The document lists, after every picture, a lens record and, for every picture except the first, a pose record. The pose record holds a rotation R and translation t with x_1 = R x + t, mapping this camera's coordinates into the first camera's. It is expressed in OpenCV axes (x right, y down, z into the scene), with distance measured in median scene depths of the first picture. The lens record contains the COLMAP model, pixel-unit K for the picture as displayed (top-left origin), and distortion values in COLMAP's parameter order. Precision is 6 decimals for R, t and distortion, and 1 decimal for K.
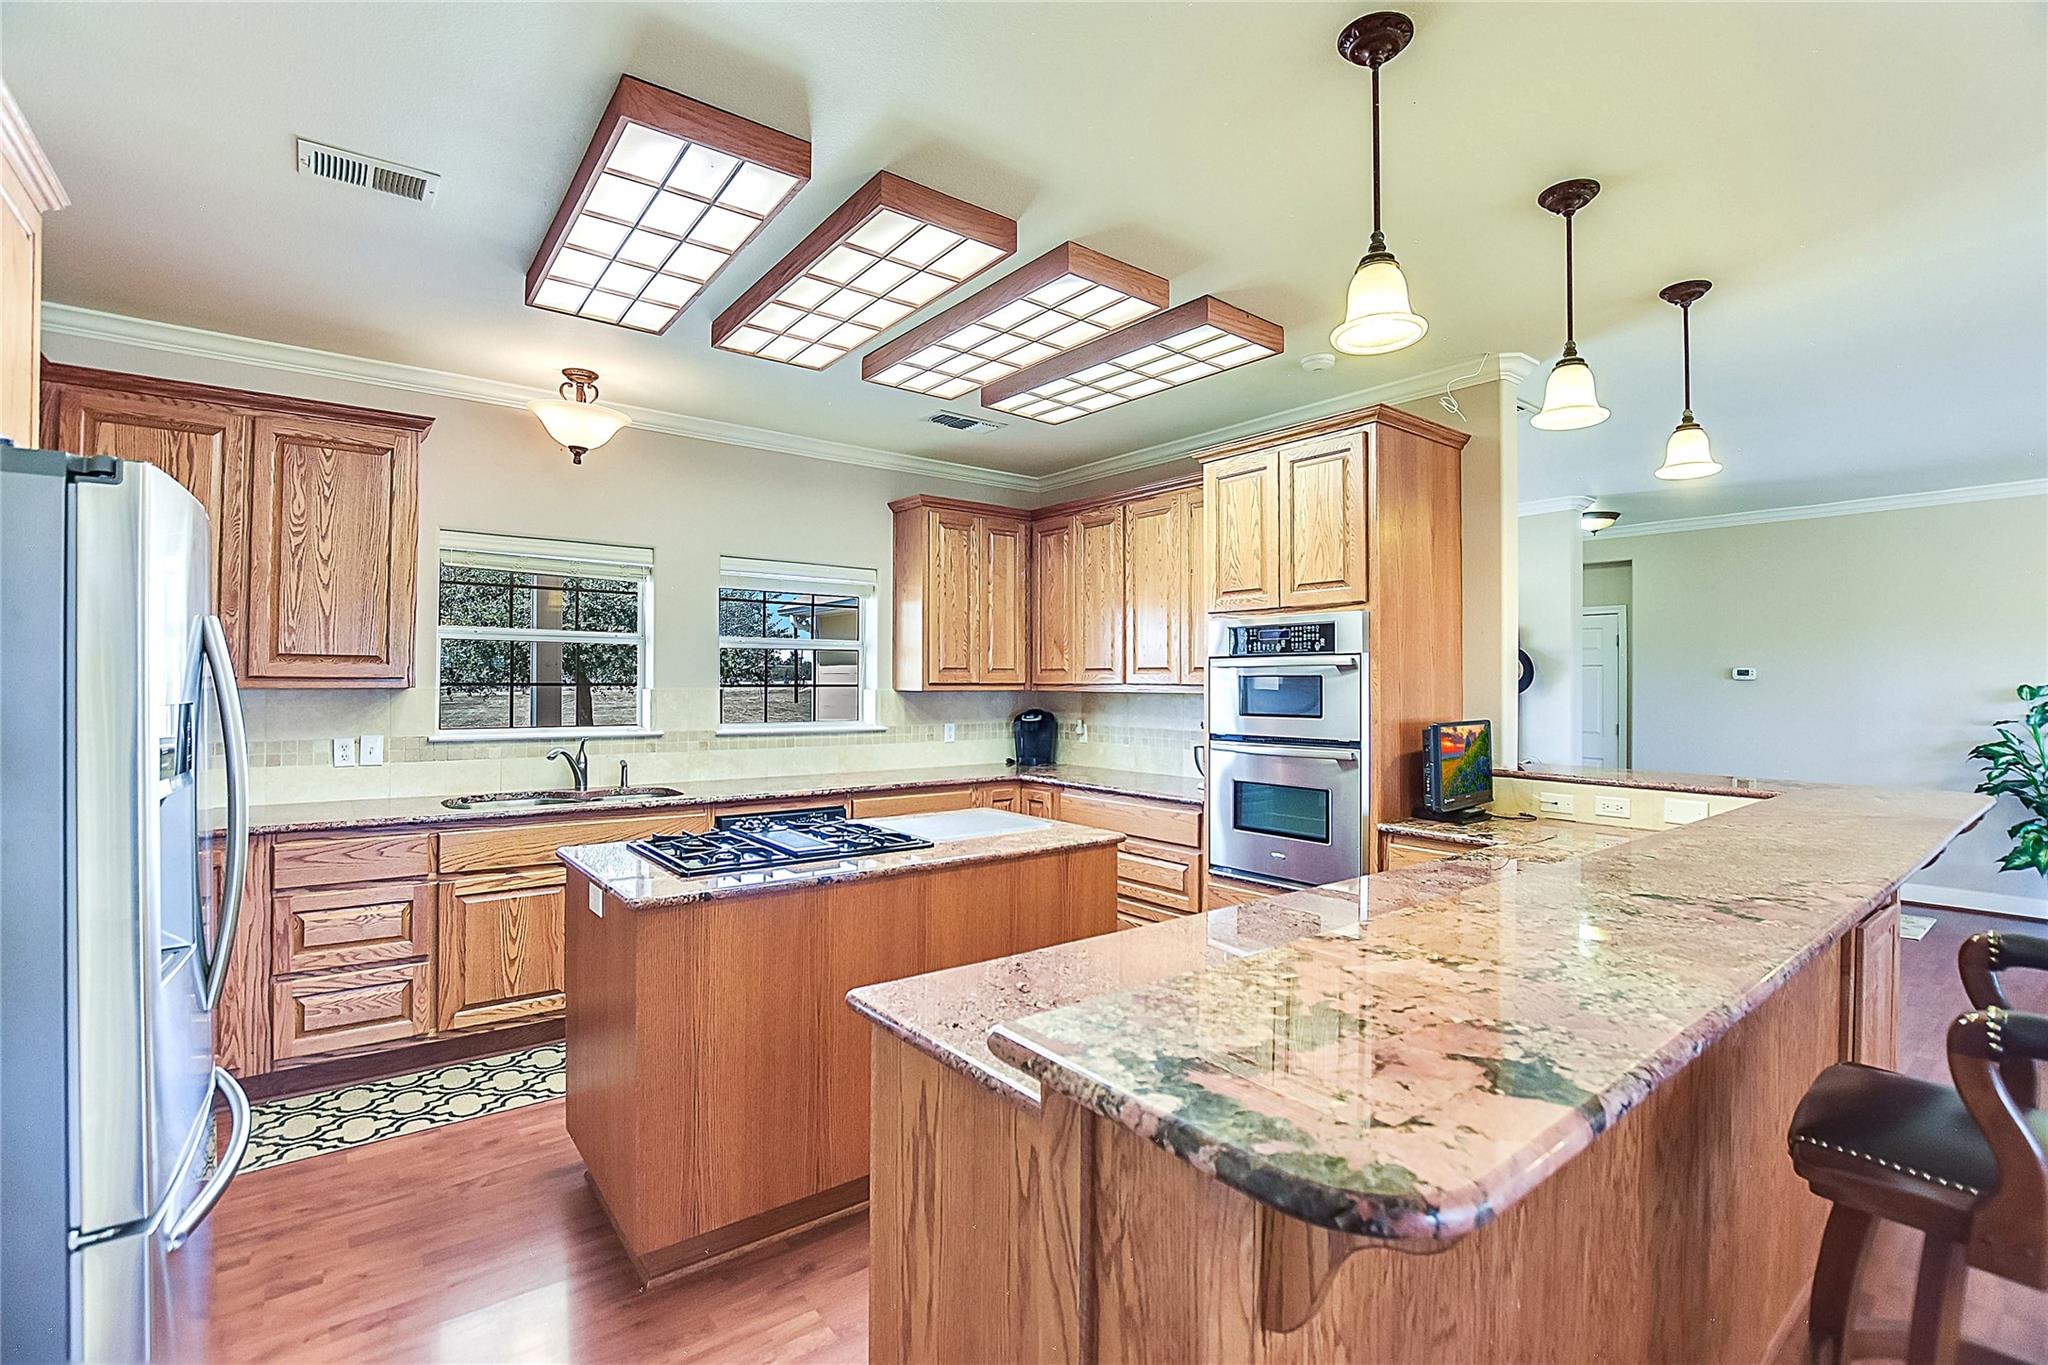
lens RADIAL K [[913.7, 0, 1020.9], [0, 913.7, 680.8], [0, 0, 1]] dist [-0.019978, -0.000091]
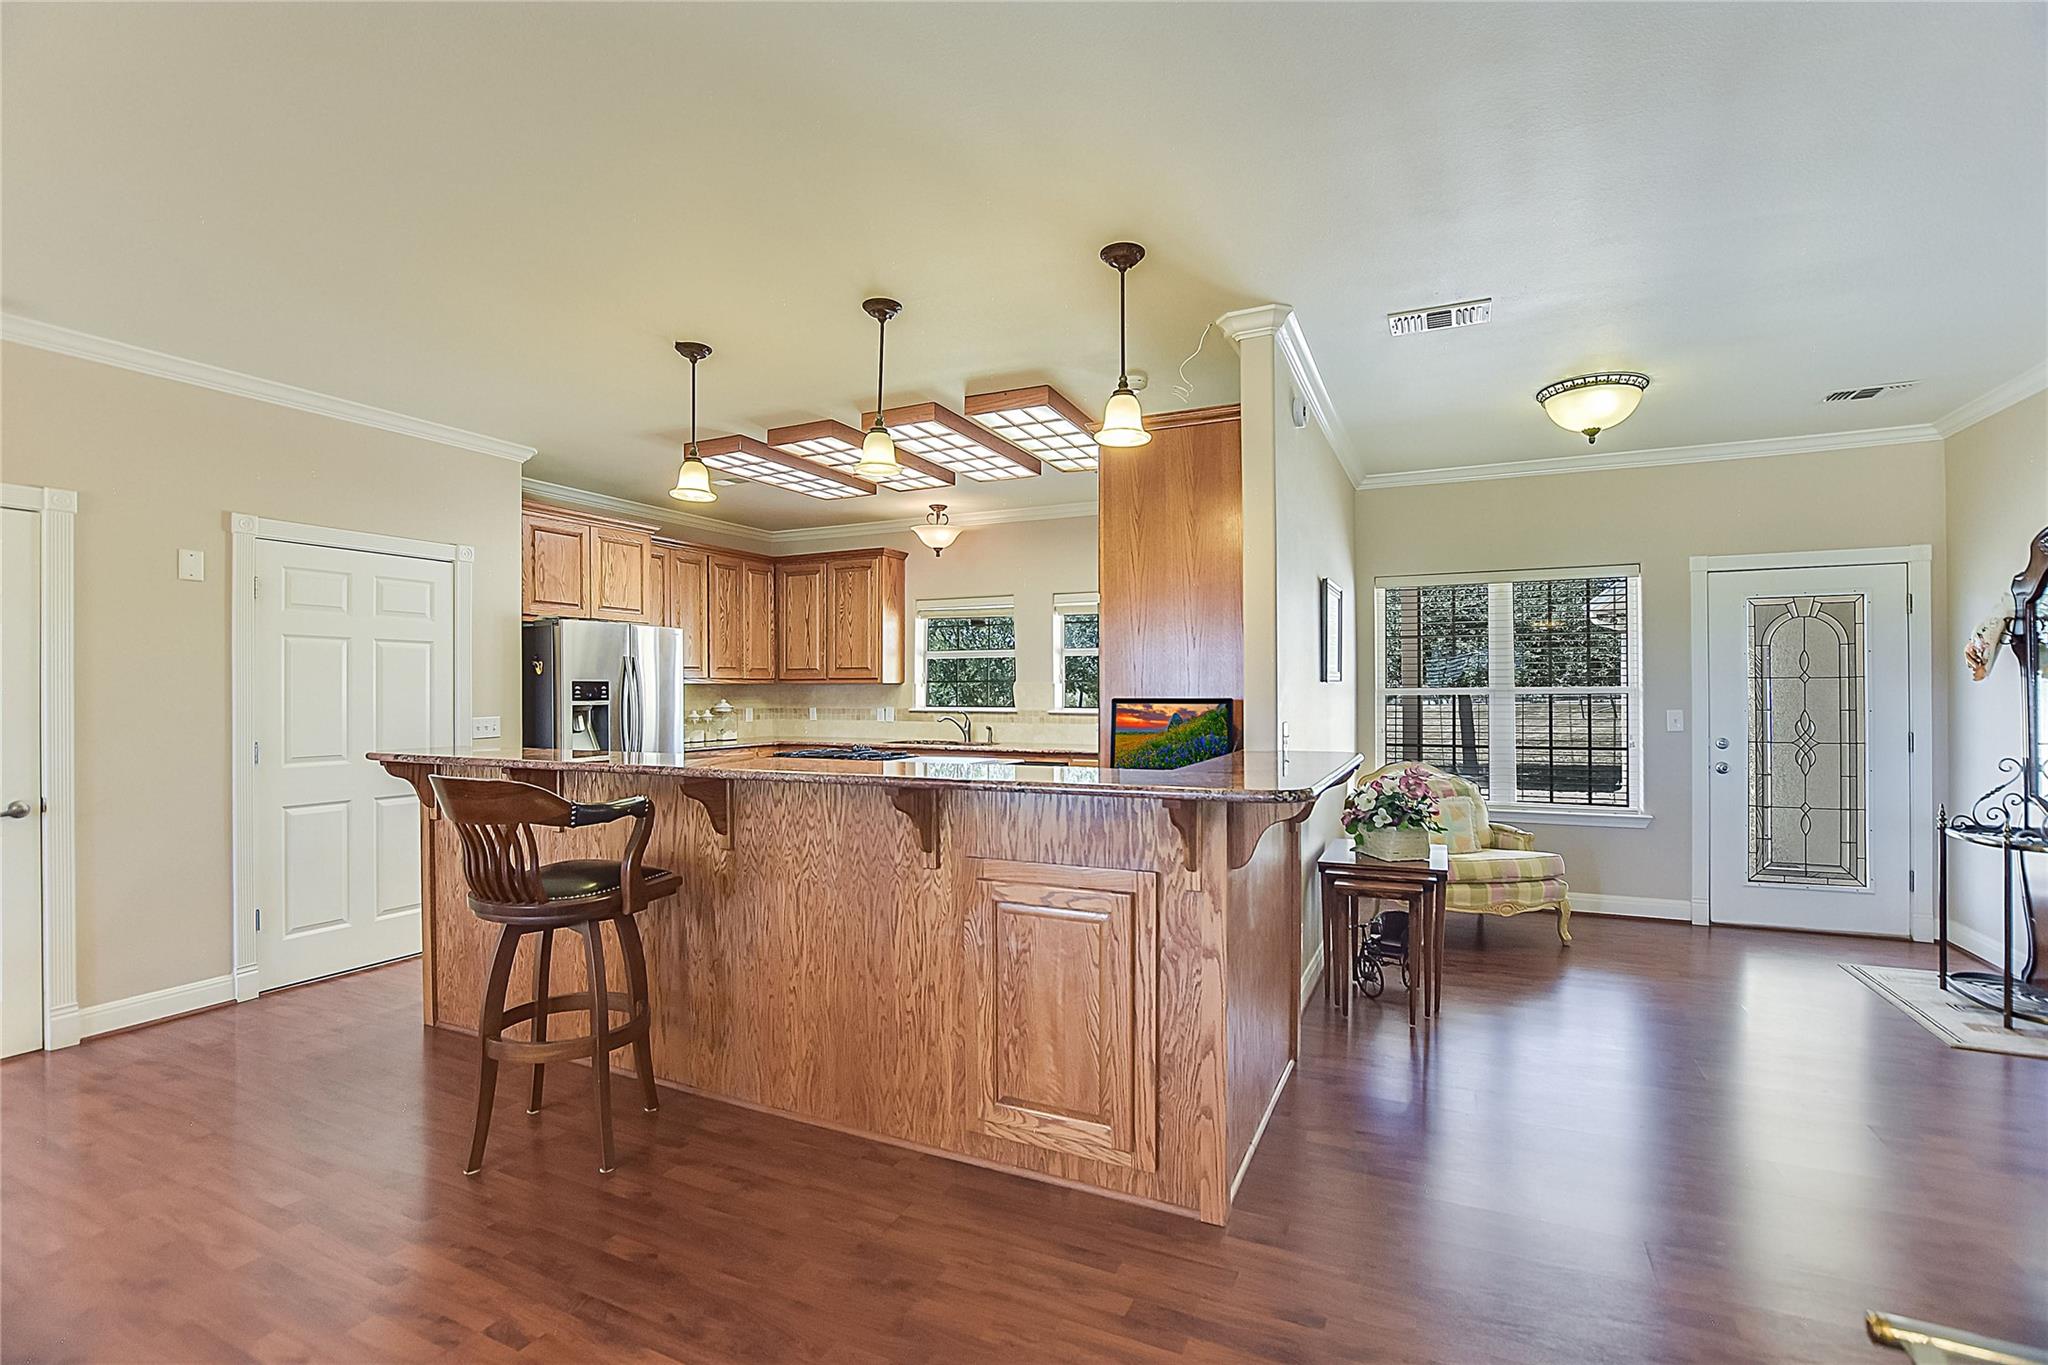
lens RADIAL K [[913.7, 0, 1028.2], [0, 913.7, 695.2], [0, 0, 1]] dist [-0.019978, -0.000091]
pose [[0.452903, -0.003347, -0.891554, 1.208804], [0.004420, 0.999989, -0.001509, 0.036847], [0.891549, -0.003258, 0.452913, 0.348058]]
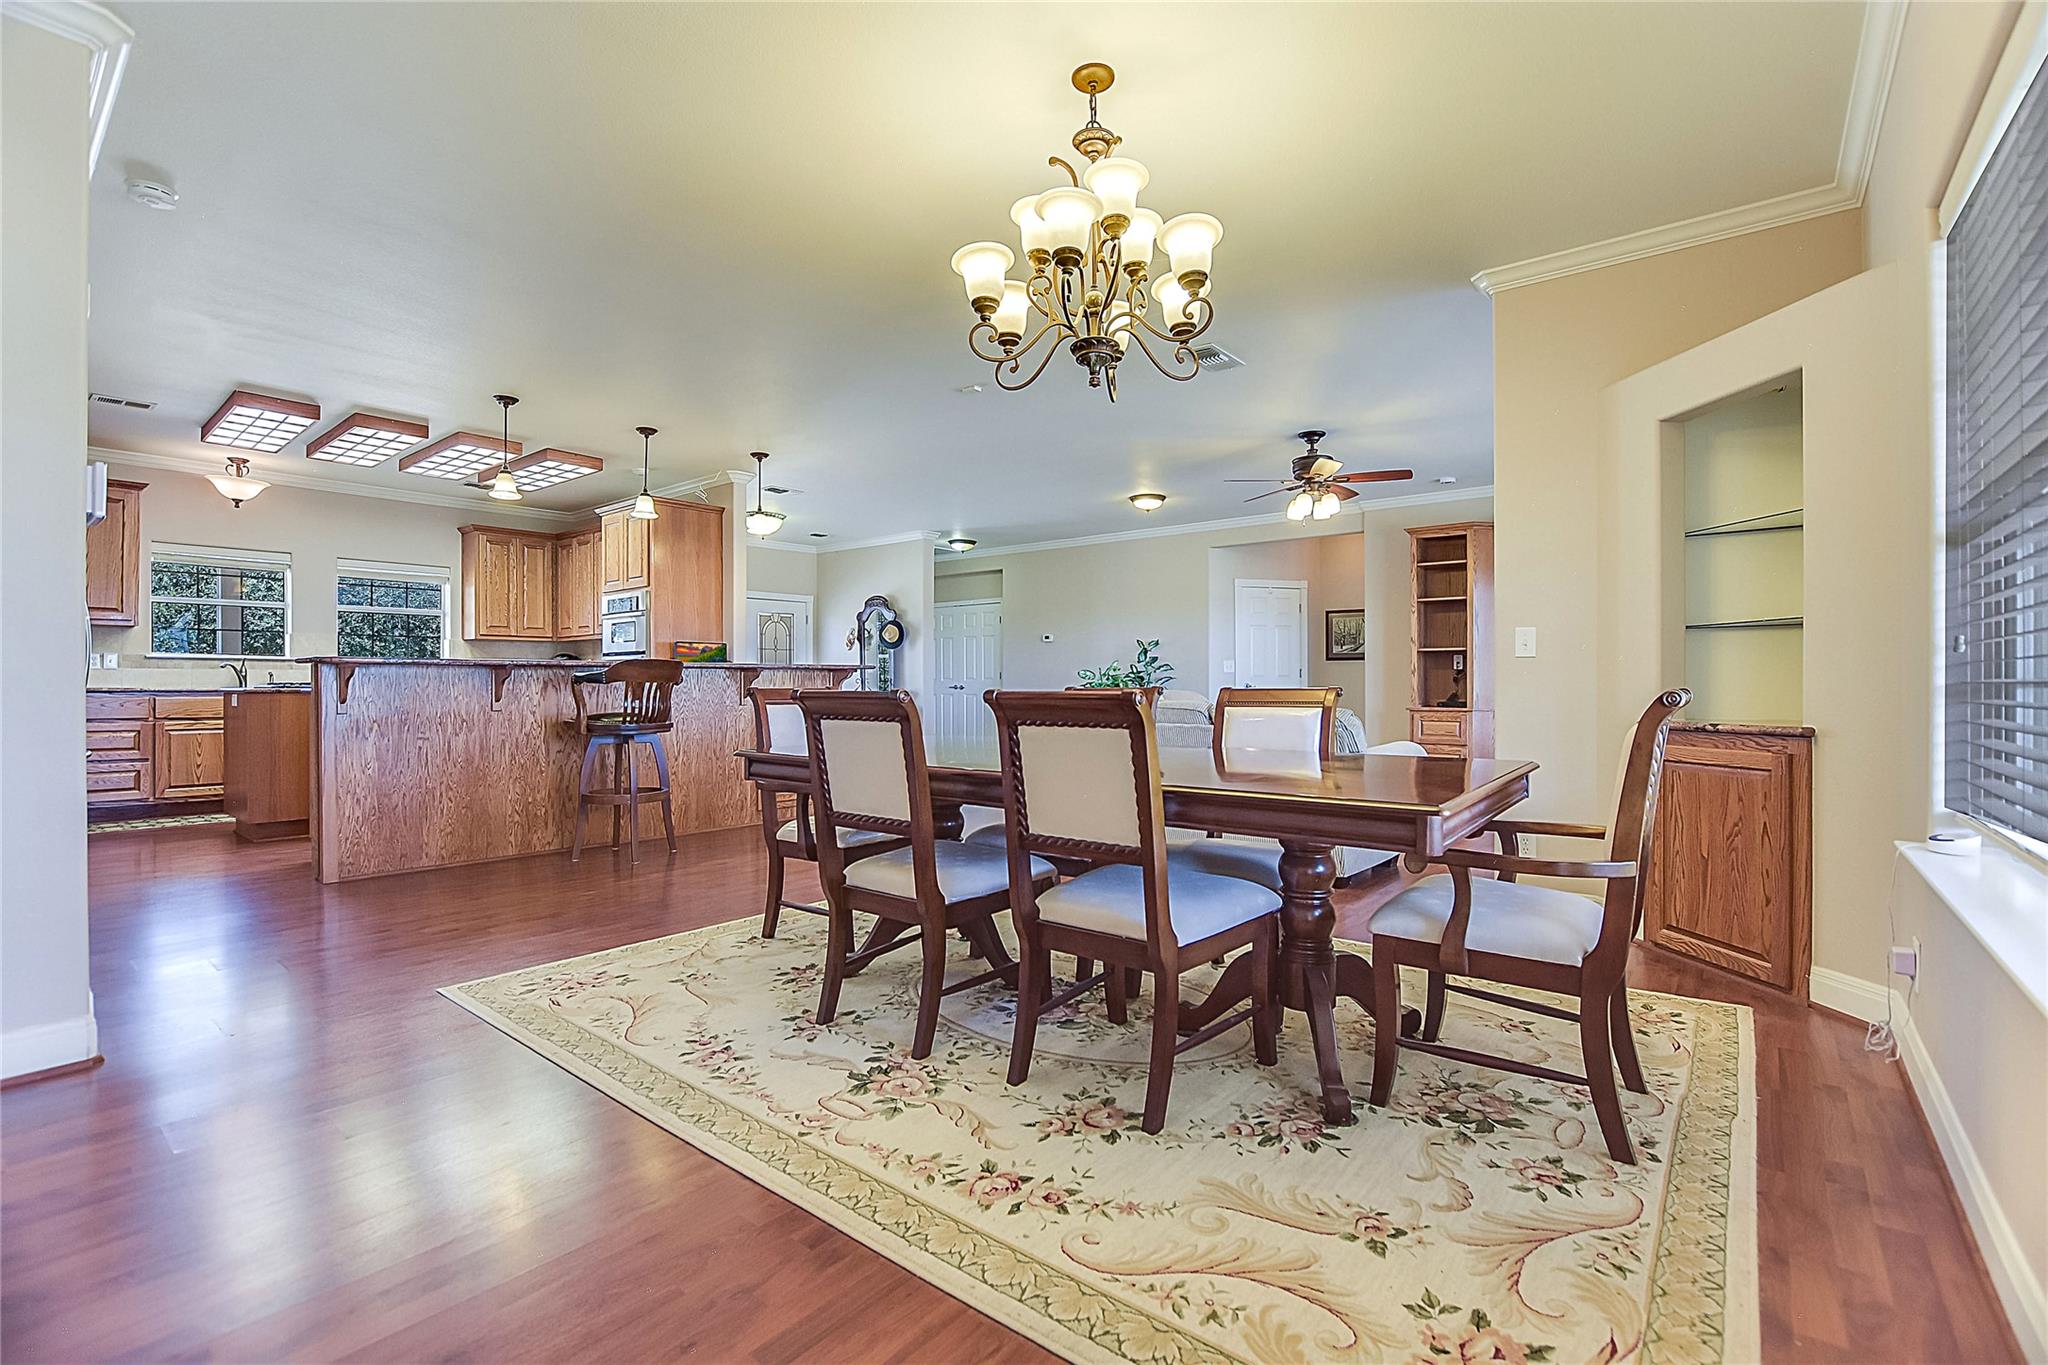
lens RADIAL K [[913.7, 0, 1013.9], [0, 913.7, 687.2], [0, 0, 1]] dist [-0.019978, -0.000091]
pose [[0.977224, -0.007533, 0.212076, 0.678040], [0.006331, 0.999960, 0.006346, 0.127449], [-0.212115, -0.004859, 0.977233, -1.147224]]
